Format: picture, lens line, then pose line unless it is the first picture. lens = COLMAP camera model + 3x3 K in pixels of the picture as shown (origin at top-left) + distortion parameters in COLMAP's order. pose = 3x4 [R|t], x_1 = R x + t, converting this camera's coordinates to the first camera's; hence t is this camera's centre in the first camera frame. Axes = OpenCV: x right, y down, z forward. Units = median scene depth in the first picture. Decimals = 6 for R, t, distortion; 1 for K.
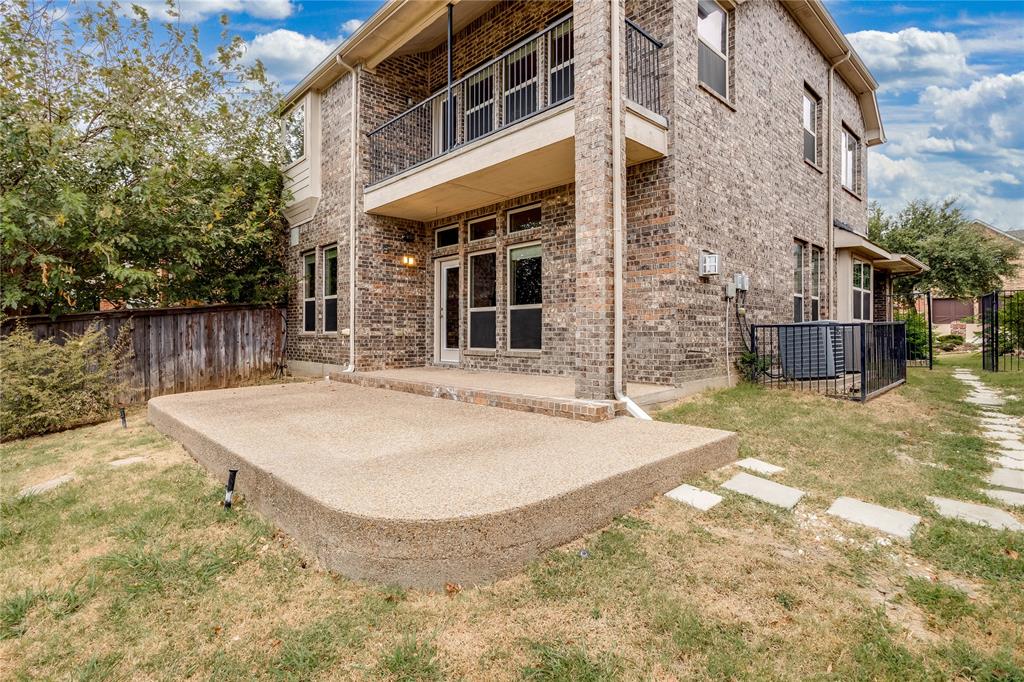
lens RADIAL K [[514.2, 0, 491.2], [0, 514.2, 322.7], [0, 0, 1]] dist [-0.026740, 0.014459]
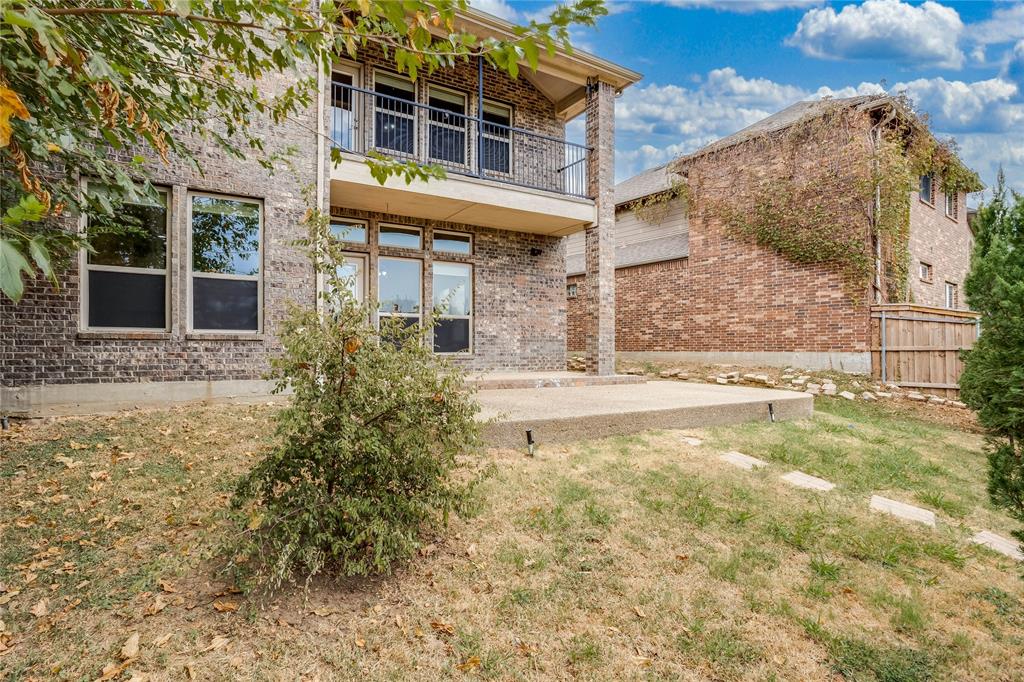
lens RADIAL K [[514.2, 0, 501.9], [0, 514.2, 335.2], [0, 0, 1]] dist [-0.026740, 0.014459]
pose [[0.194923, 0.028665, 0.980400, -1.151776], [-0.022007, 0.999449, -0.024847, 0.041602], [-0.980572, -0.016733, 0.195446, 0.711706]]
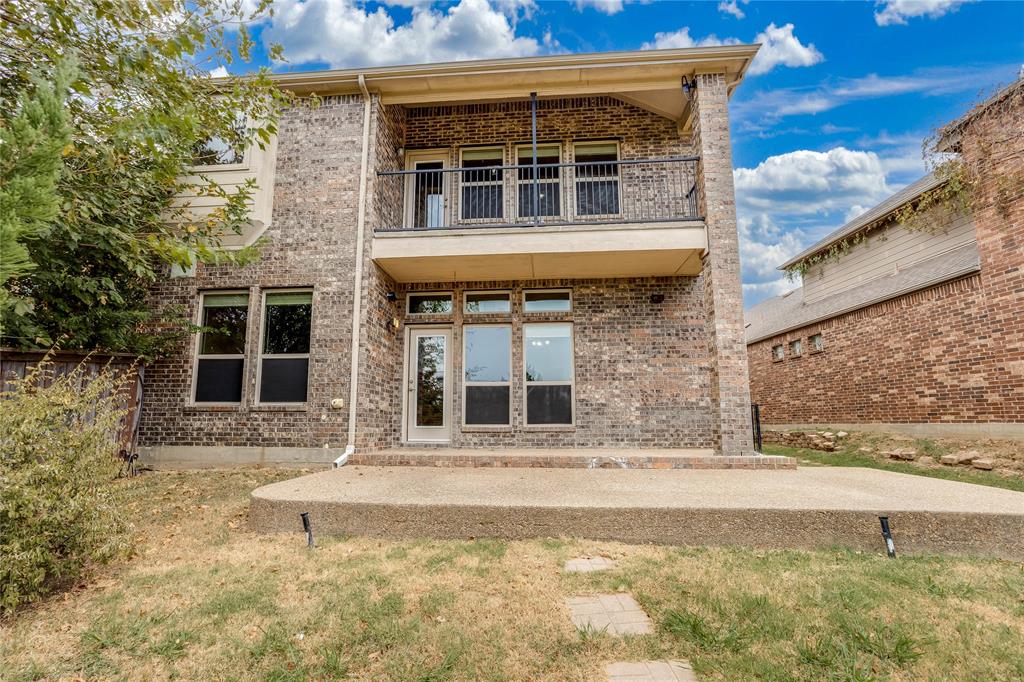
lens RADIAL K [[514.2, 0, 497.6], [0, 514.2, 338.8], [0, 0, 1]] dist [-0.026740, 0.014459]
pose [[0.738130, 0.113985, 0.664960, -0.773698], [-0.014922, 0.988141, -0.152820, 0.045207], [-0.674494, 0.102879, 0.731078, 0.322124]]
